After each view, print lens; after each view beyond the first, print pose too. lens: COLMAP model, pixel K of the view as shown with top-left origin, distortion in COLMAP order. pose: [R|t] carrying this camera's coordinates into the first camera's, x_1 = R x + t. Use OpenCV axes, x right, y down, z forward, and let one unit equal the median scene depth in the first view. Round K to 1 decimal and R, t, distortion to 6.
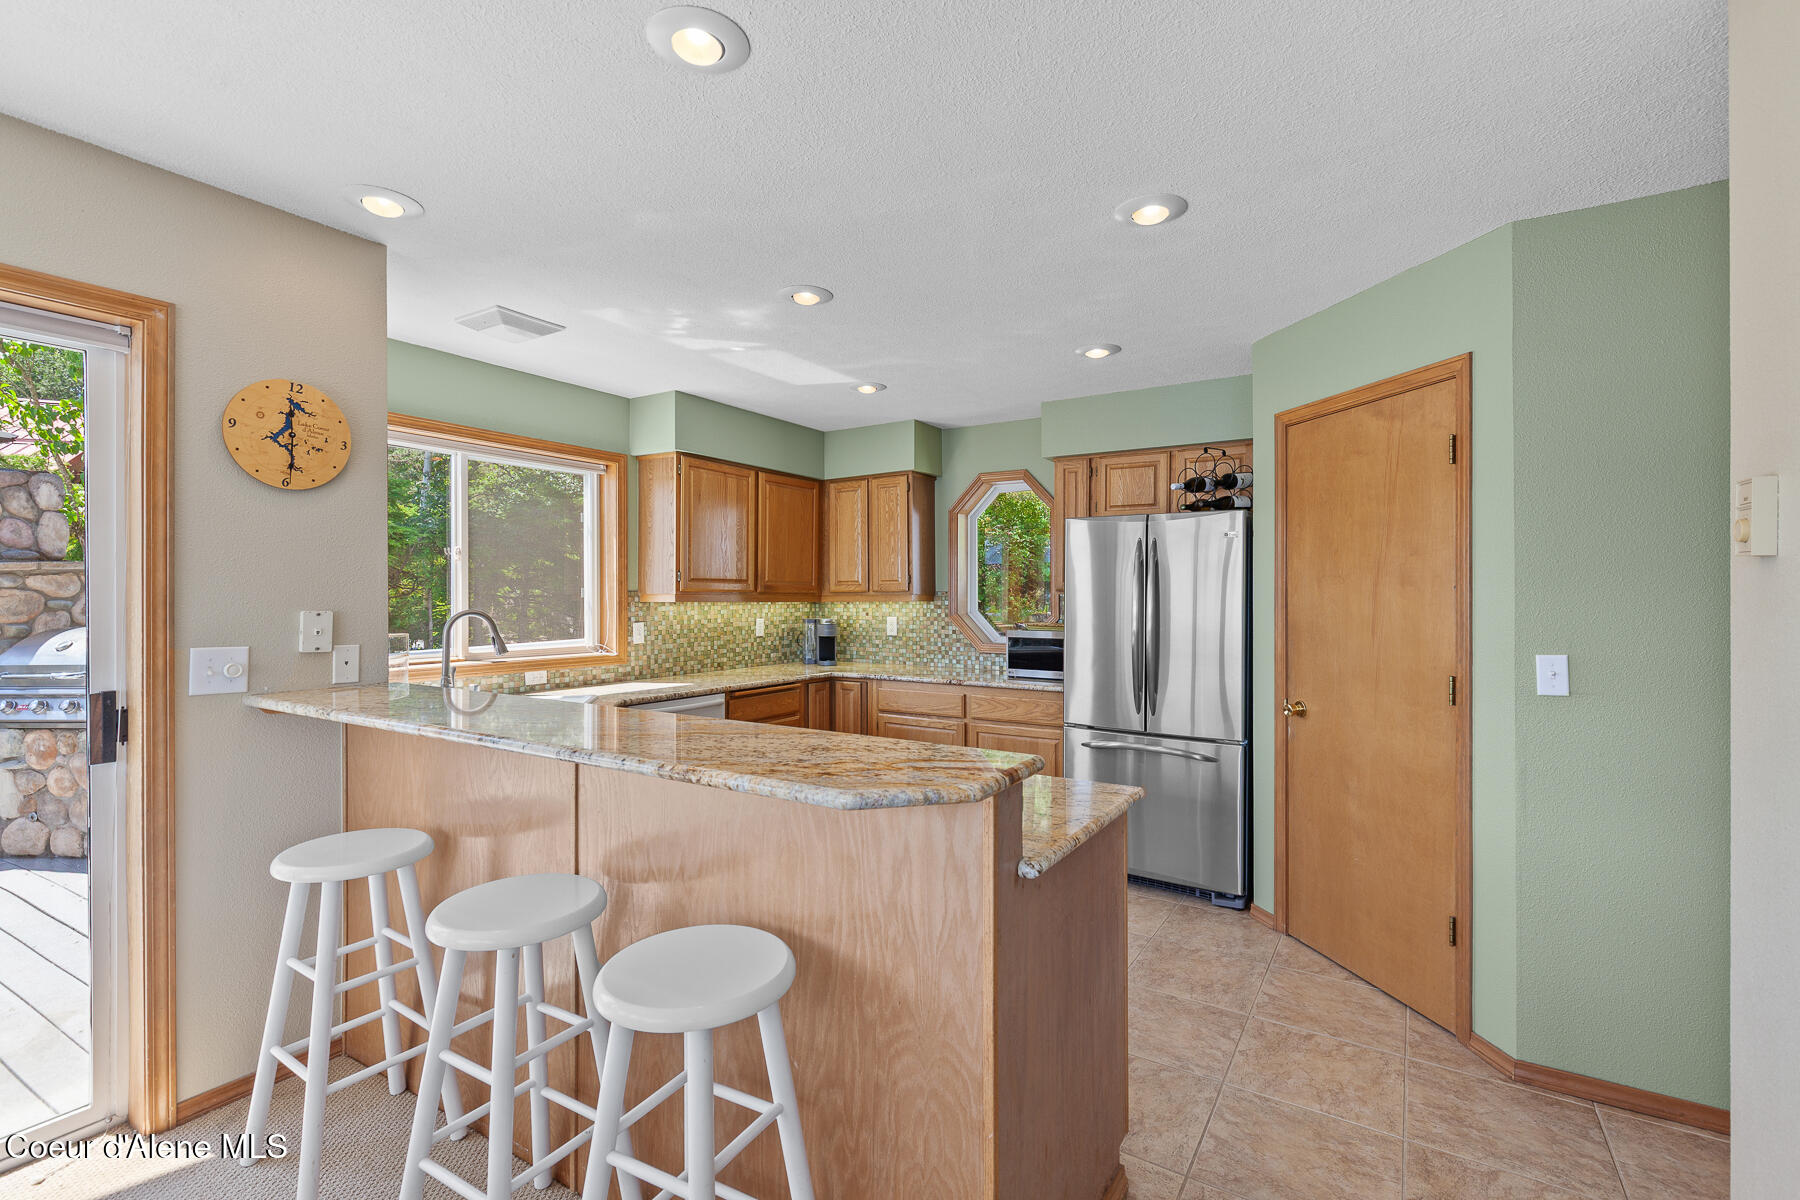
lens RADIAL K [[815.5, 0, 903.3], [0, 815.5, 596.1], [0, 0, 1]] dist [0.015033, -0.004827]
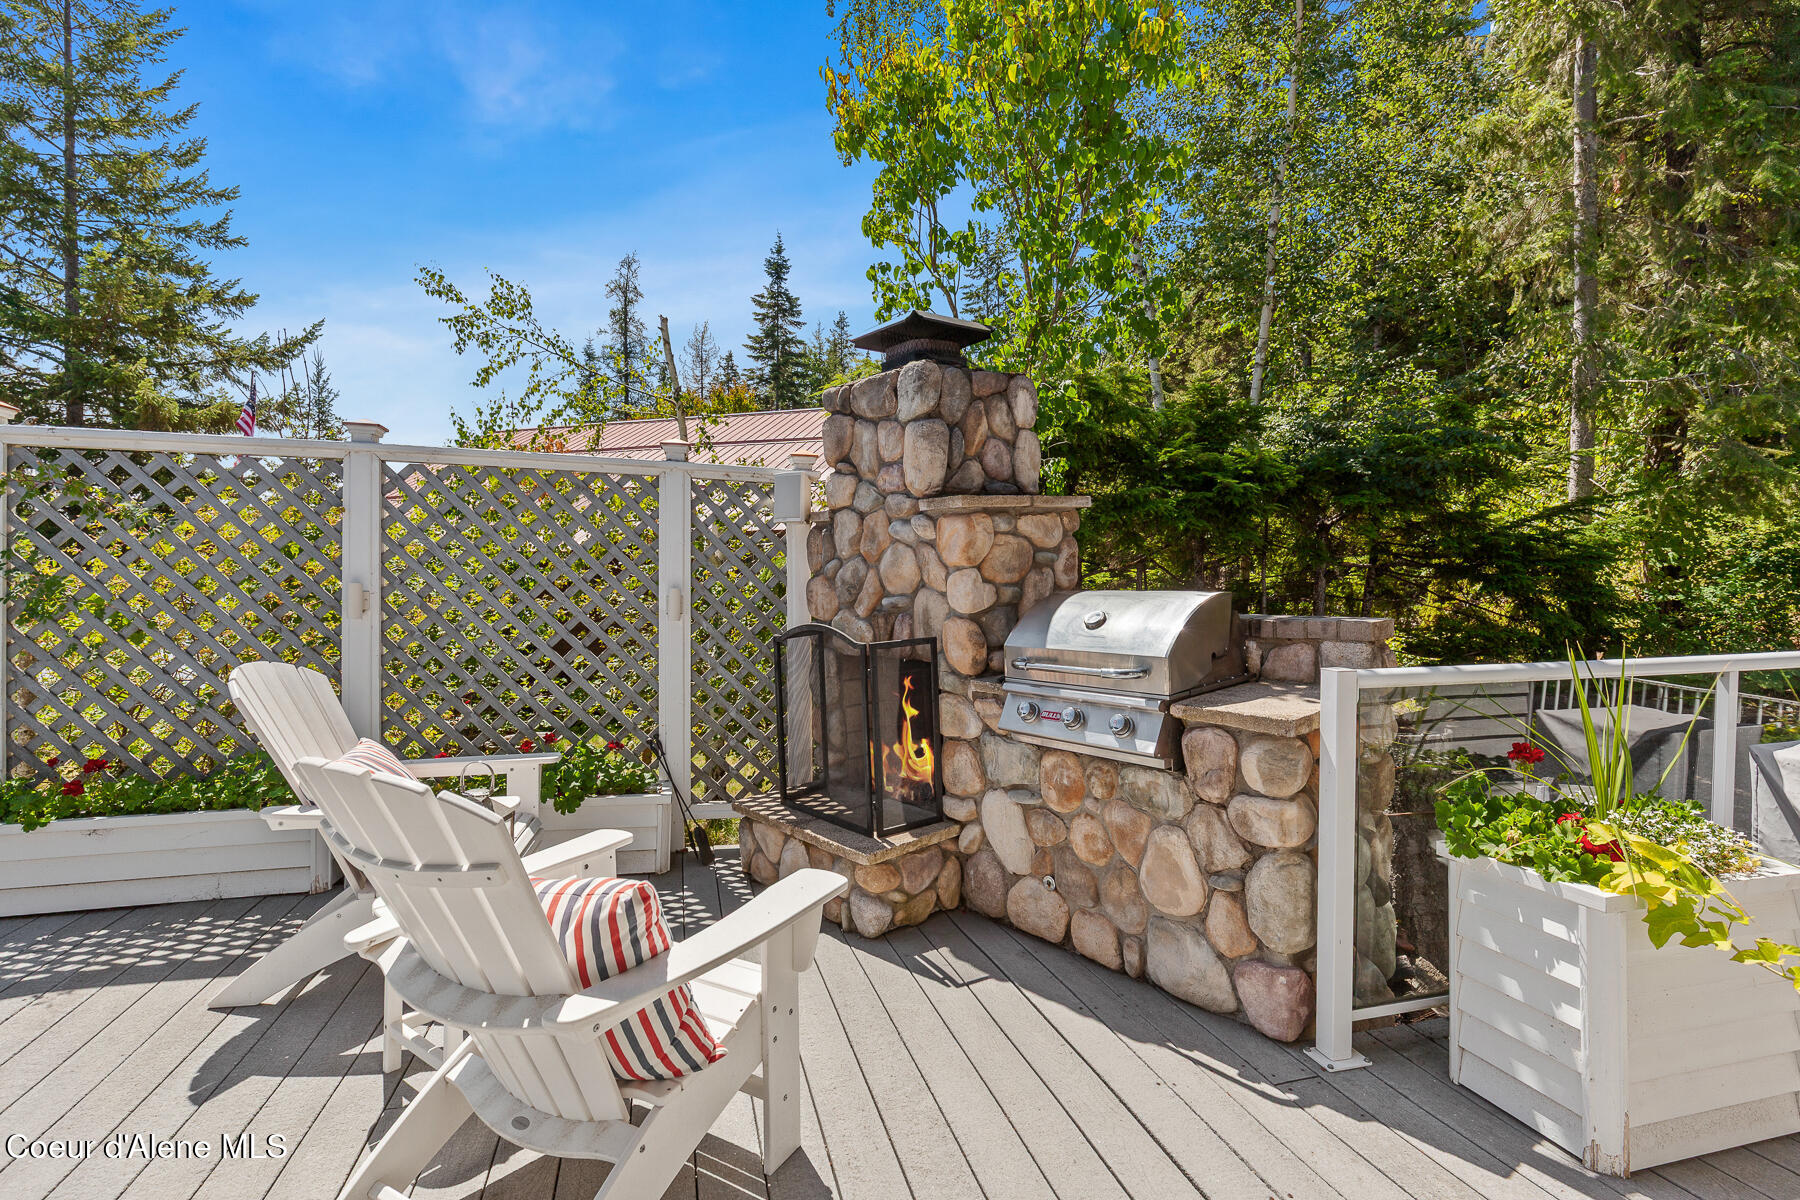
lens RADIAL K [[815.5, 0, 893.0], [0, 815.5, 595.4], [0, 0, 1]] dist [0.015033, -0.004827]
pose [[0.731636, 0.022282, -0.681331, -0.728841], [-0.004806, 0.999609, 0.027529, 0.025831], [0.681678, -0.016867, 0.731458, 0.461182]]
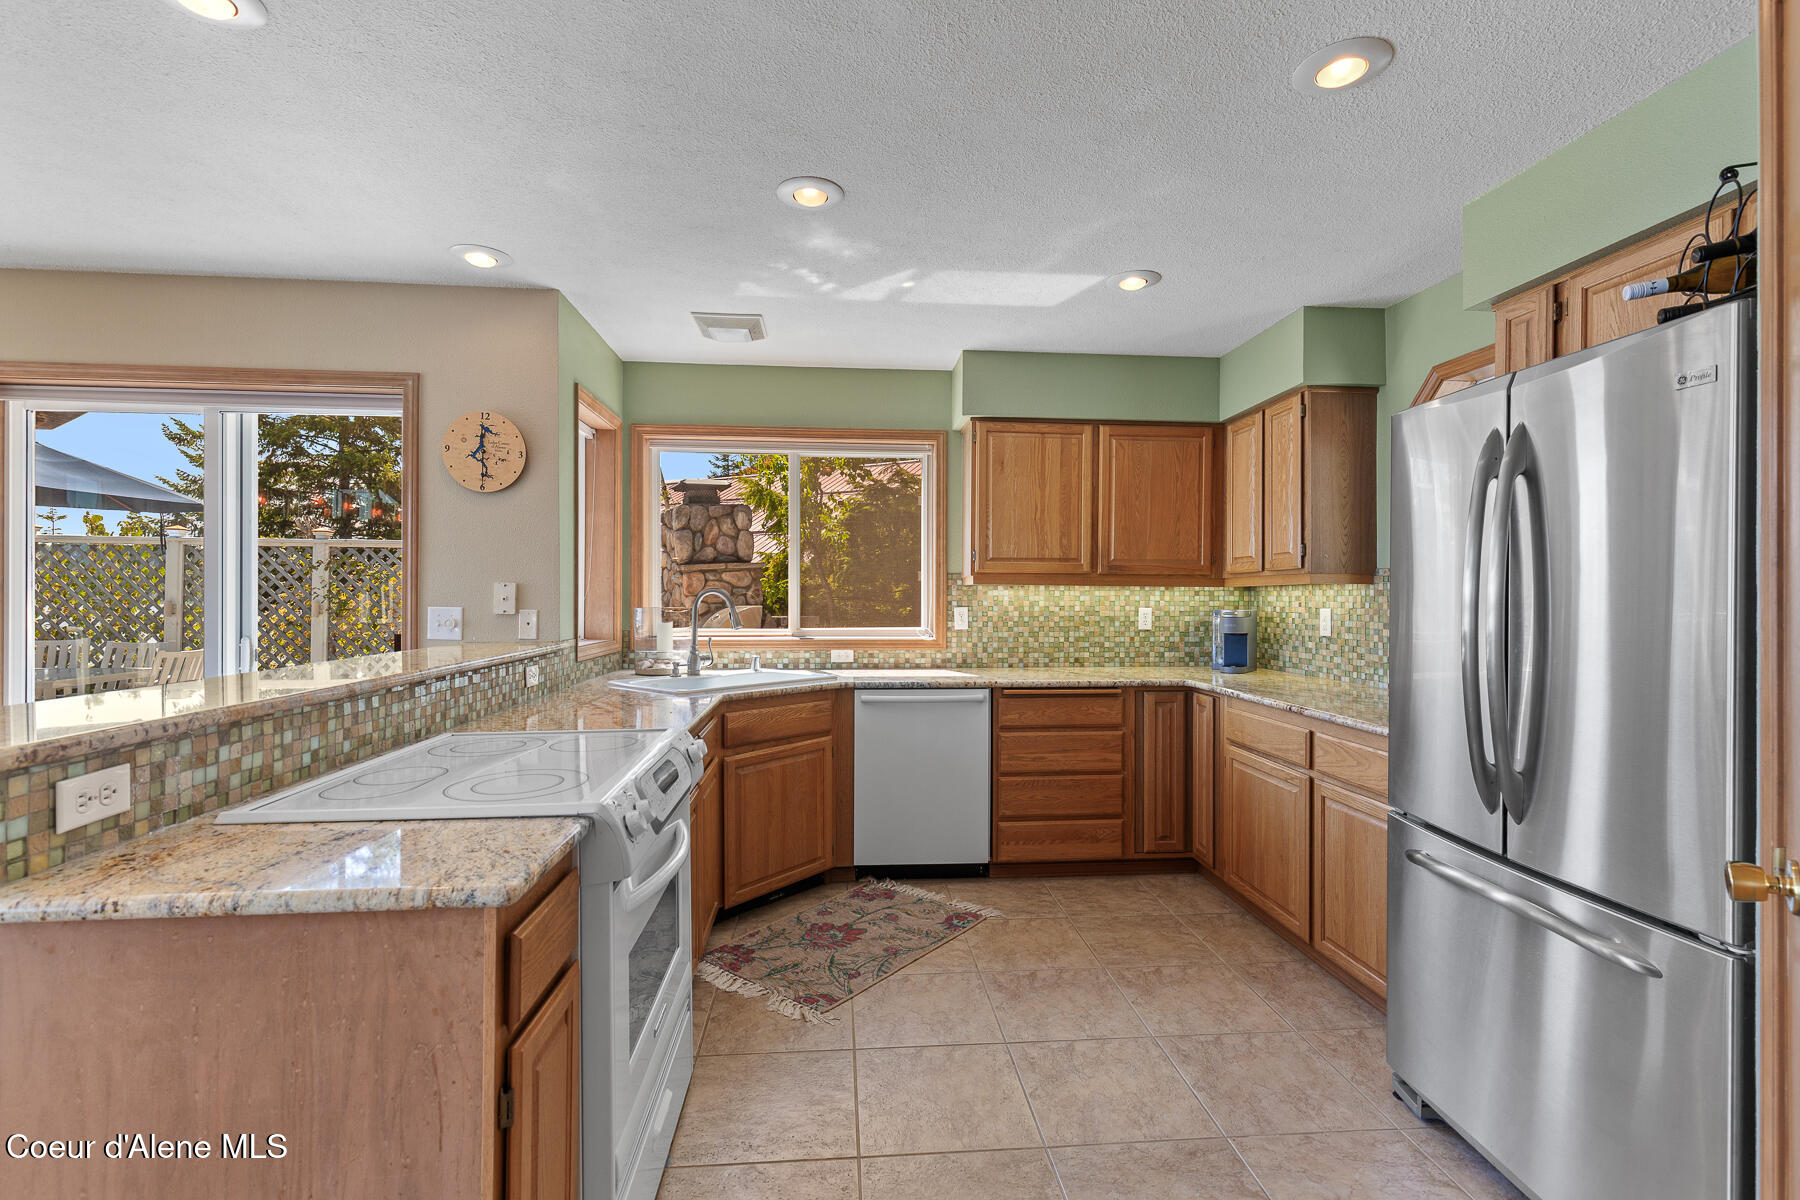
lens RADIAL K [[815.5, 0, 899.1], [0, 815.5, 600.7], [0, 0, 1]] dist [0.015033, -0.004827]
pose [[0.600013, 0.006335, -0.799965, 0.383073], [-0.003600, 0.999980, 0.005218, 0.020307], [0.799982, -0.000251, 0.600024, 0.380772]]
